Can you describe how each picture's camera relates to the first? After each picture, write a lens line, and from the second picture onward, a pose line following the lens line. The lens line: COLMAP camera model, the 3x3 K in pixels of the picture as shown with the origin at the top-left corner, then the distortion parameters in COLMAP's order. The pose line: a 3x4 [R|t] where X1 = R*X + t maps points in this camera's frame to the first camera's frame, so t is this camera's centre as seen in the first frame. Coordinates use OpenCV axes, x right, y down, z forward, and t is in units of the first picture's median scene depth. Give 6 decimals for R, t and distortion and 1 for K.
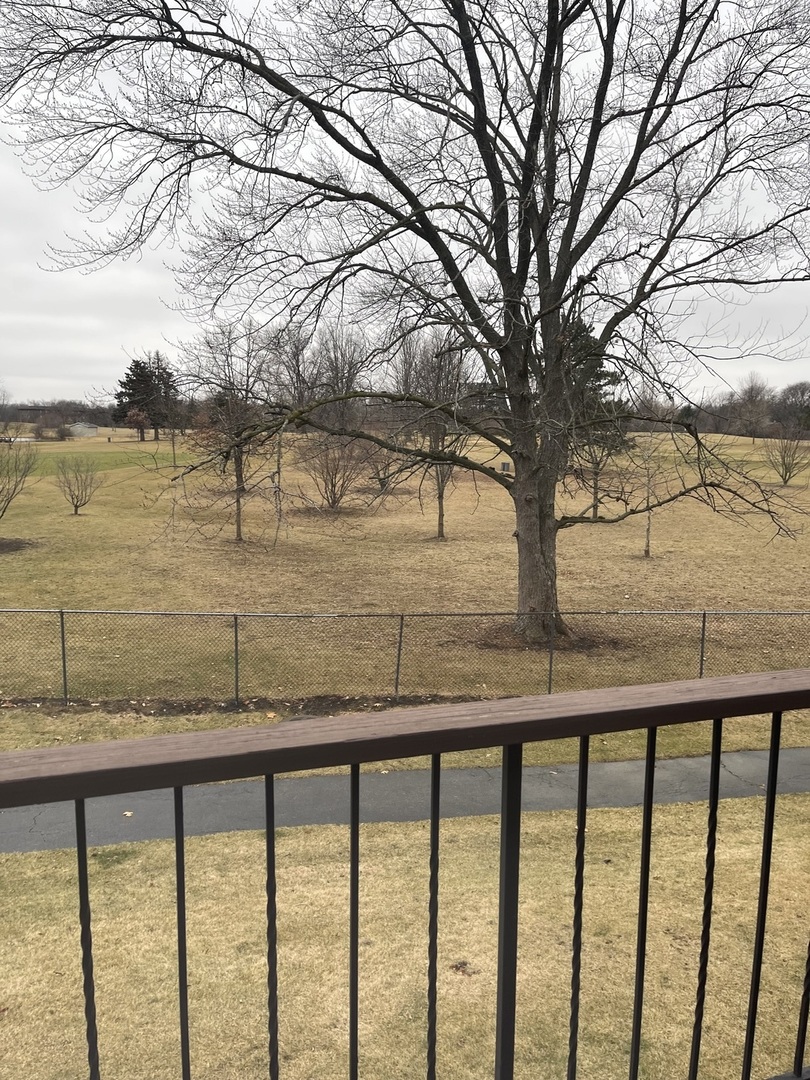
lens RADIAL K [[811.3, 0, 395.3], [0, 811.3, 544.5], [0, 0, 1]] dist [0.058110, -0.074306]
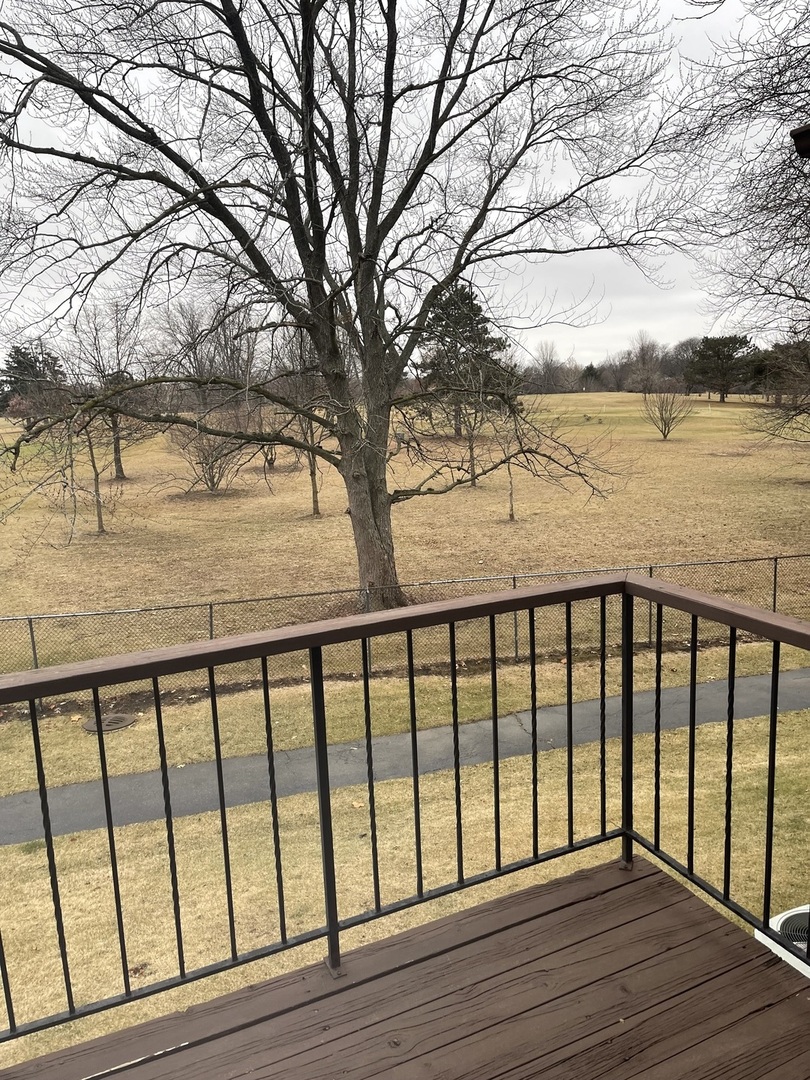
lens RADIAL K [[811.3, 0, 407.0], [0, 811.3, 534.1], [0, 0, 1]] dist [0.058110, -0.074306]
pose [[0.991556, -0.070732, 0.108687, 0.106164], [0.068340, 0.997334, 0.025580, -0.004795], [-0.110207, -0.017936, 0.993747, -0.005369]]
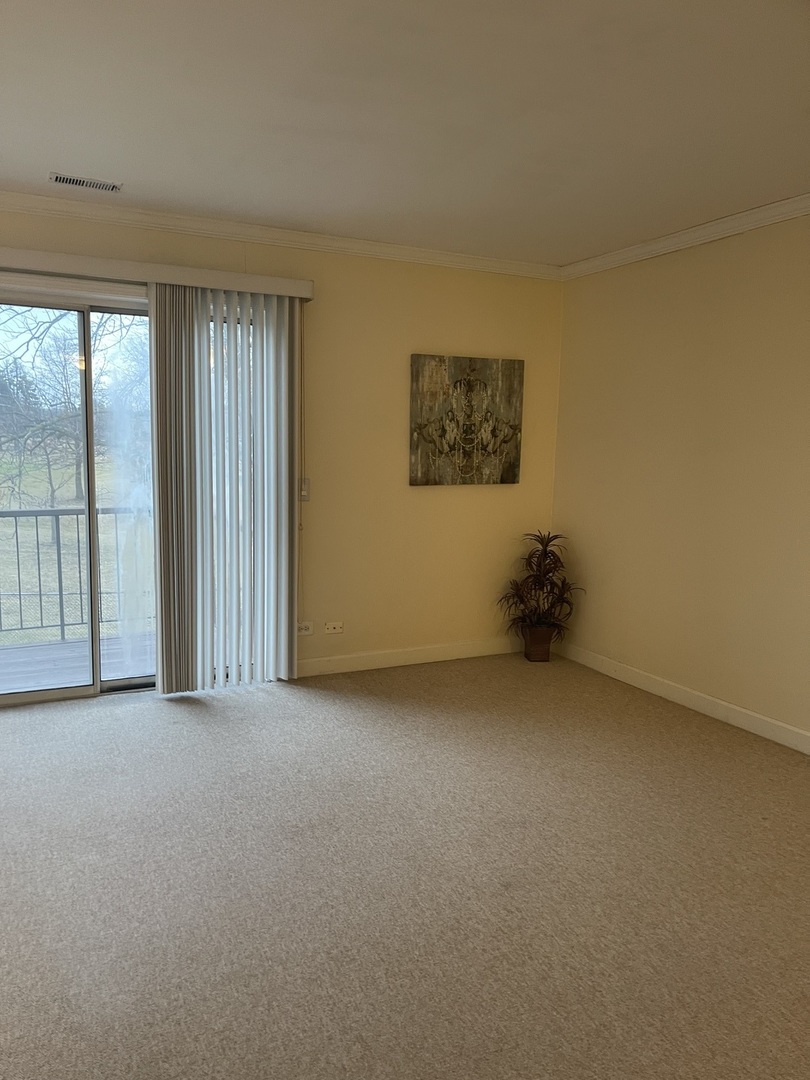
lens RADIAL K [[811.3, 0, 404.2], [0, 811.3, 540.7], [0, 0, 1]] dist [0.058110, -0.074306]
pose [[0.989695, -0.021307, 0.141597, 0.191337], [0.023466, 0.999632, -0.013597, 0.029521], [-0.141255, 0.016780, 0.989831, -0.220741]]
